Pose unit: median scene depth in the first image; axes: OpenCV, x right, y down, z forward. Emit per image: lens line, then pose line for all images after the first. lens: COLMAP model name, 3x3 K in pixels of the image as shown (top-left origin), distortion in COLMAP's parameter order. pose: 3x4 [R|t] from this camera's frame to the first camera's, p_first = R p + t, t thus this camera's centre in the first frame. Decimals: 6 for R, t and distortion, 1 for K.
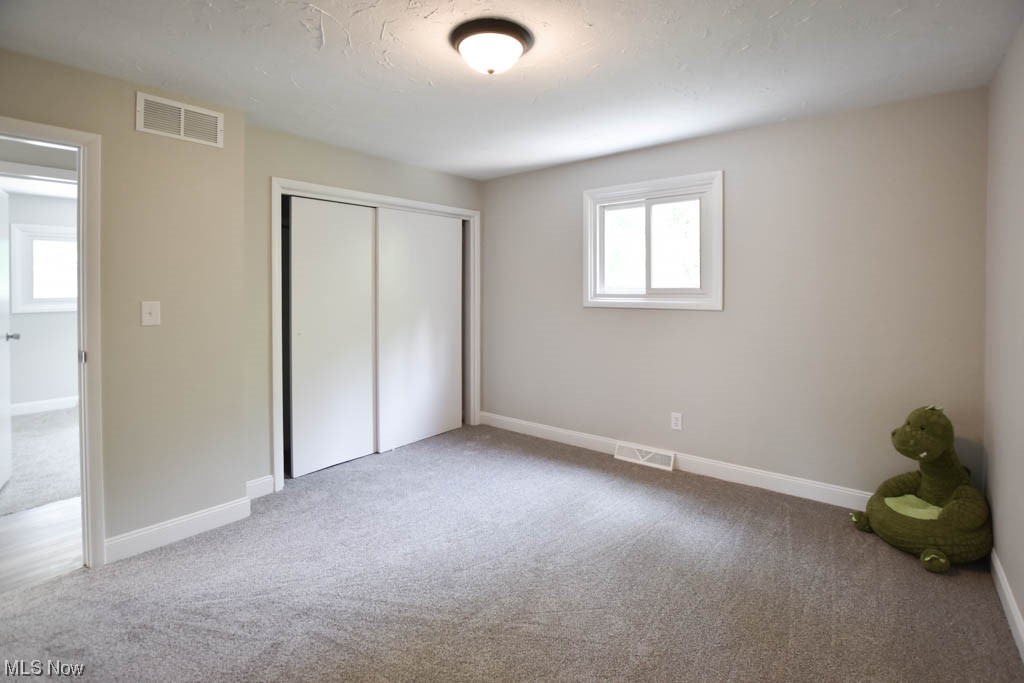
lens RADIAL K [[472.9, 0, 513.2], [0, 472.9, 288.9], [0, 0, 1]] dist [-0.000501, -0.000074]
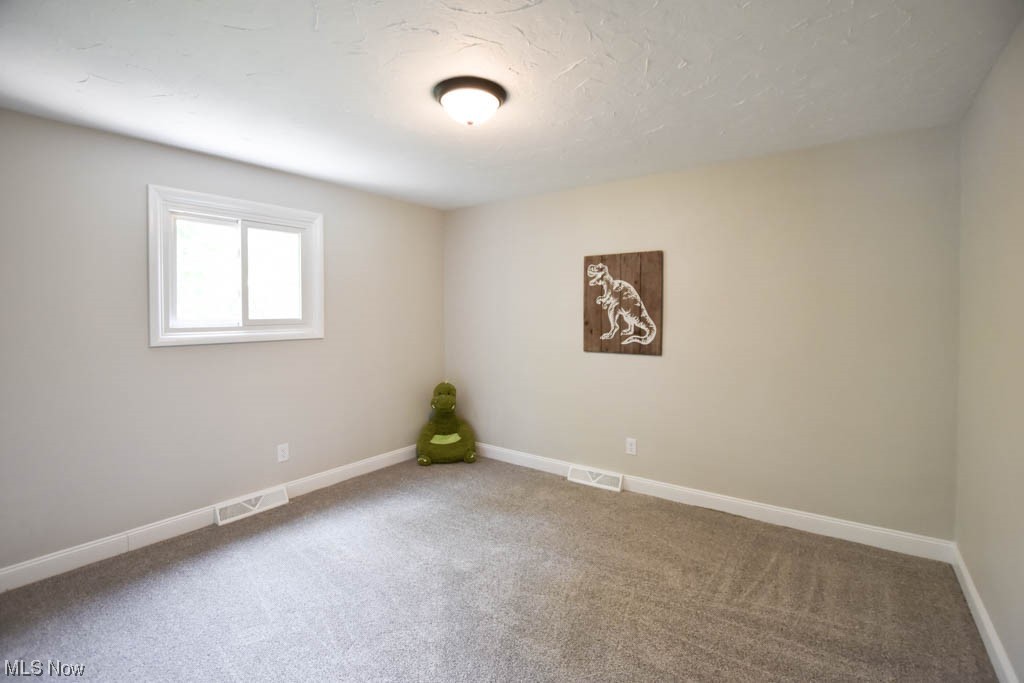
lens RADIAL K [[478.1, 0, 512.3], [0, 478.1, 322.9], [0, 0, 1]] dist [-0.001366, 0.000100]
pose [[-0.044156, -0.012966, 0.998941, -0.649753], [0.004240, 0.999904, 0.013166, -0.004449], [-0.999016, 0.004816, -0.044096, 0.538423]]
